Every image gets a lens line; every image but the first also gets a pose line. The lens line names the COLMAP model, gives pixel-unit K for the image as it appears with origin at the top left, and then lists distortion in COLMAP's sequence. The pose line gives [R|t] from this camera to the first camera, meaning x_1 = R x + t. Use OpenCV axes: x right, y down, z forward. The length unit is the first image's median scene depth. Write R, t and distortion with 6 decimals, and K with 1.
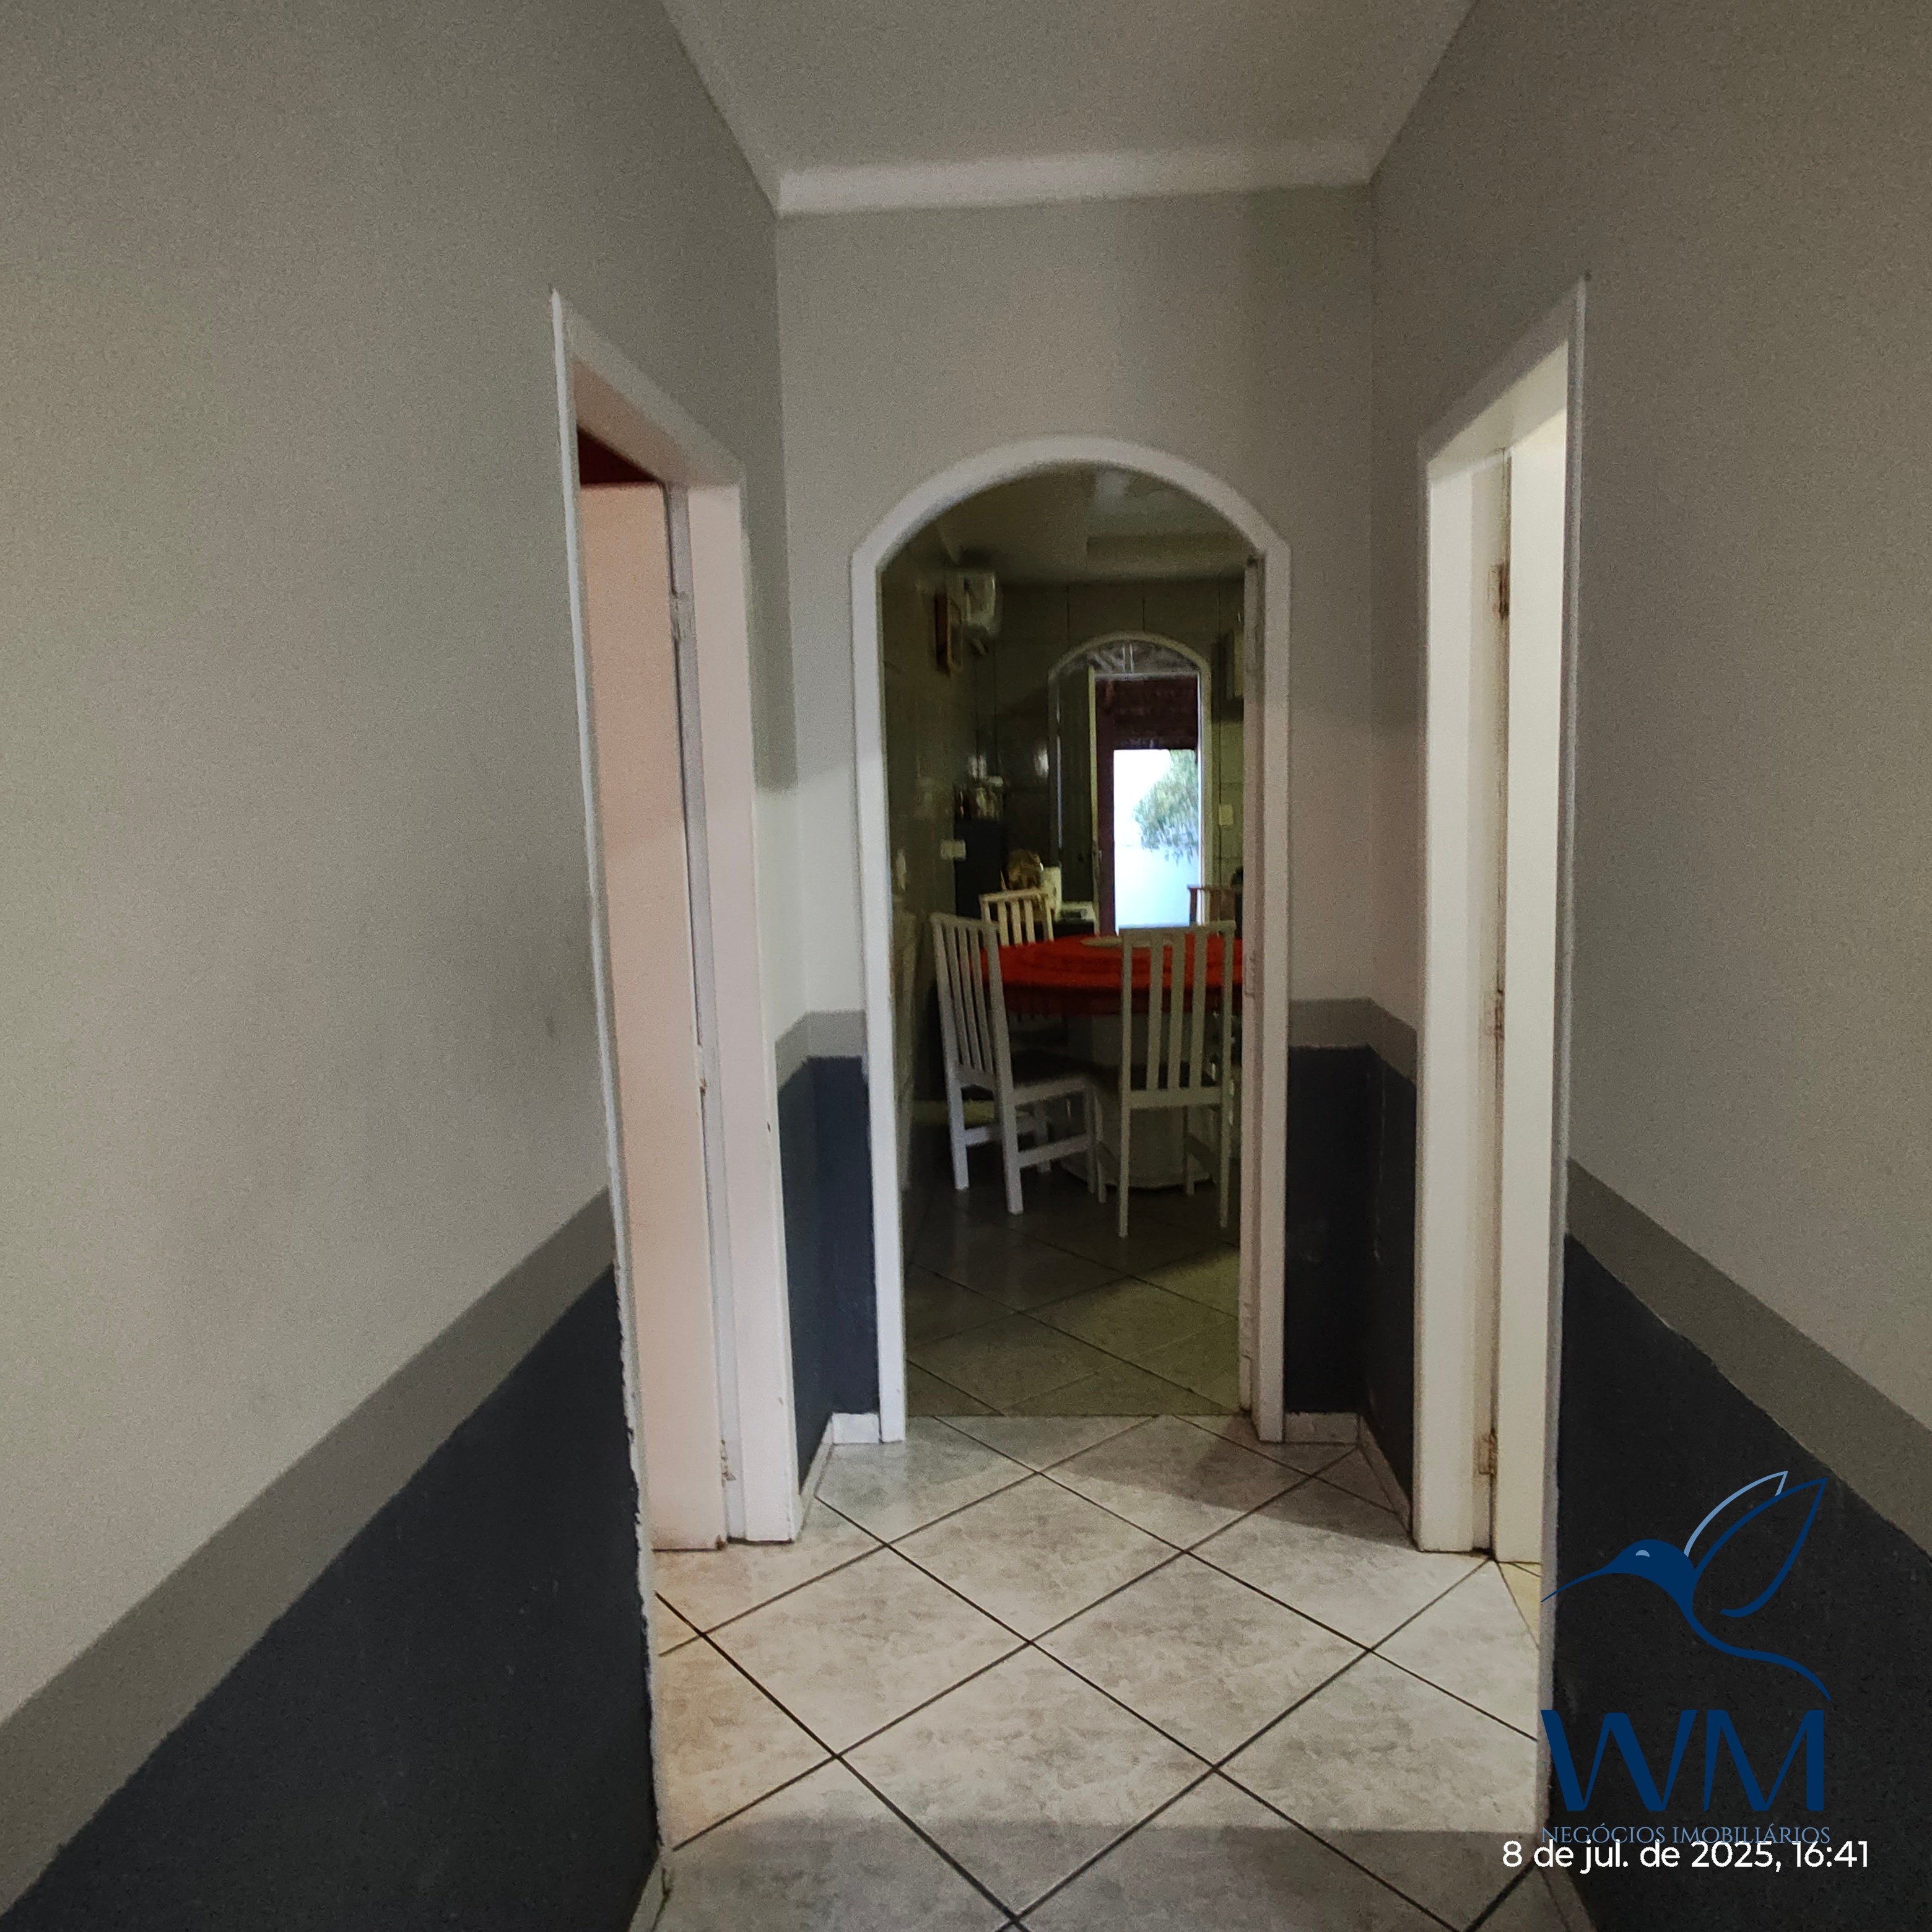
lens RADIAL K [[1363.7, 0, 972.5], [0, 1363.7, 960.9], [0, 0, 1]] dist [-0.023562, 0.021967]
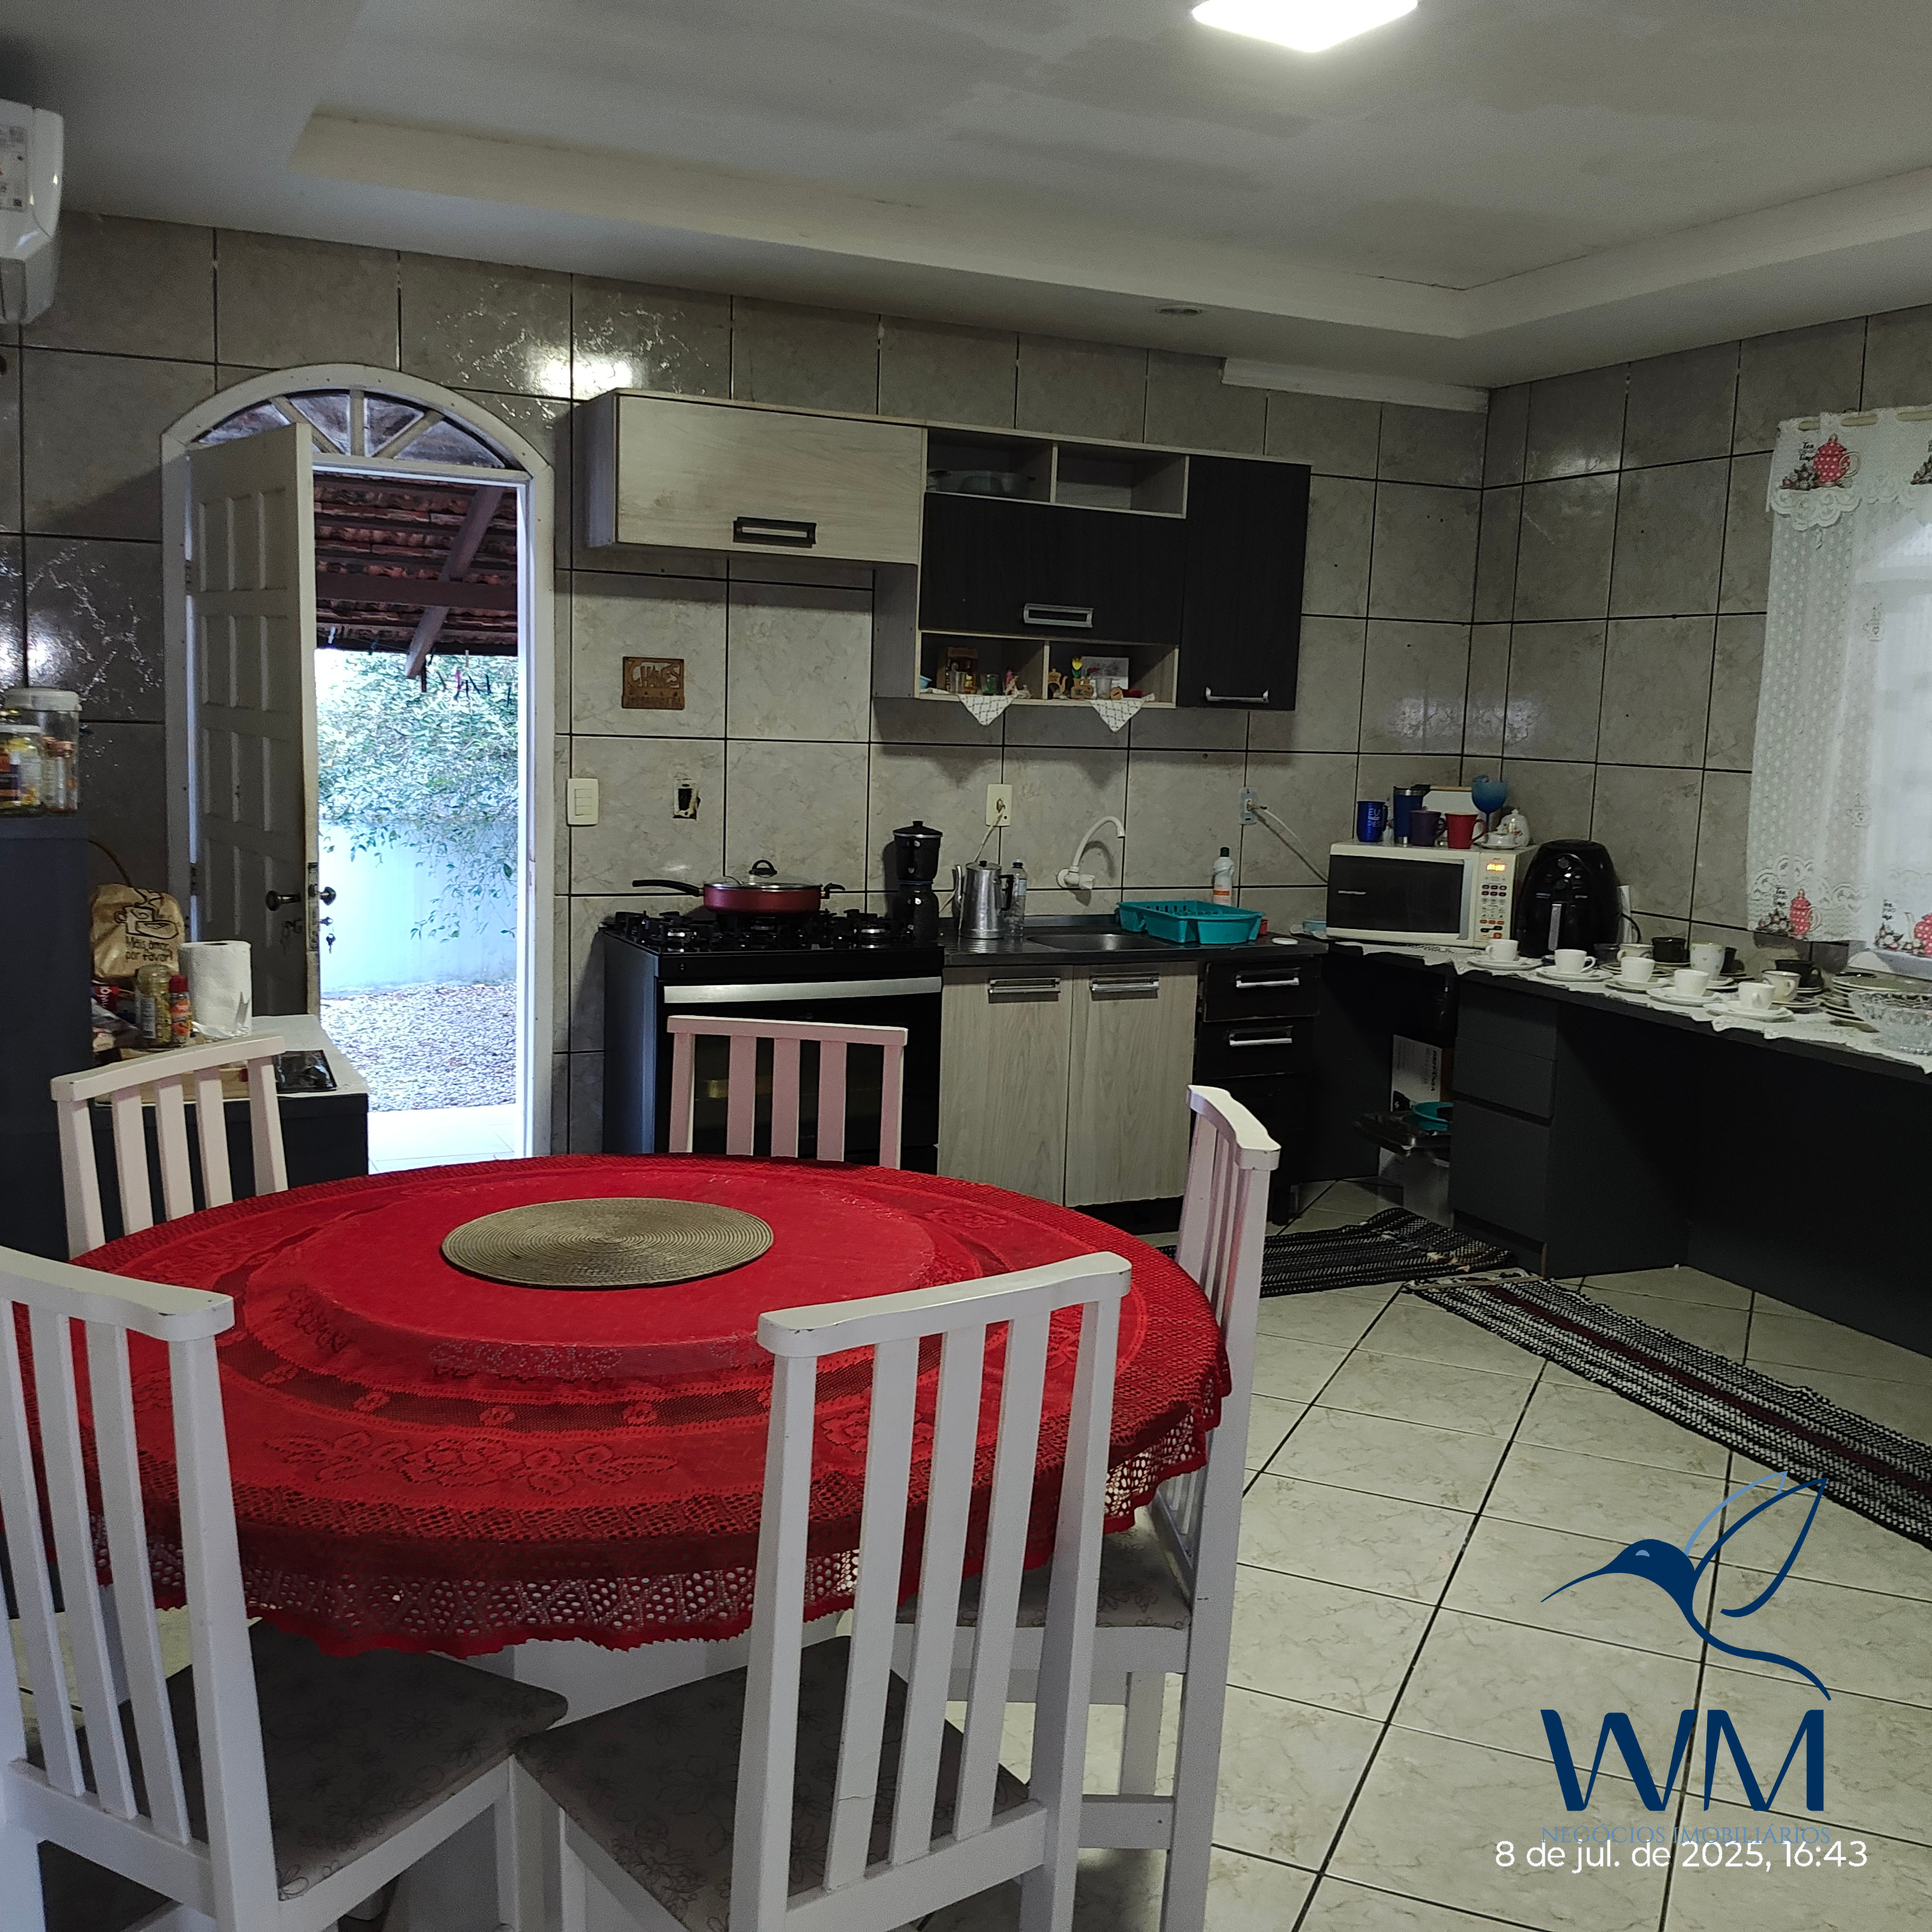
lens RADIAL K [[1913.3, 0, 969.4], [0, 1913.3, 968.0], [0, 0, 1]] dist [0.138253, -0.318645]
pose [[0.871988, -0.007363, 0.489472, -0.020263], [0.006217, 0.999973, 0.003967, -0.052213], [-0.489488, -0.000416, 0.872010, 0.368741]]
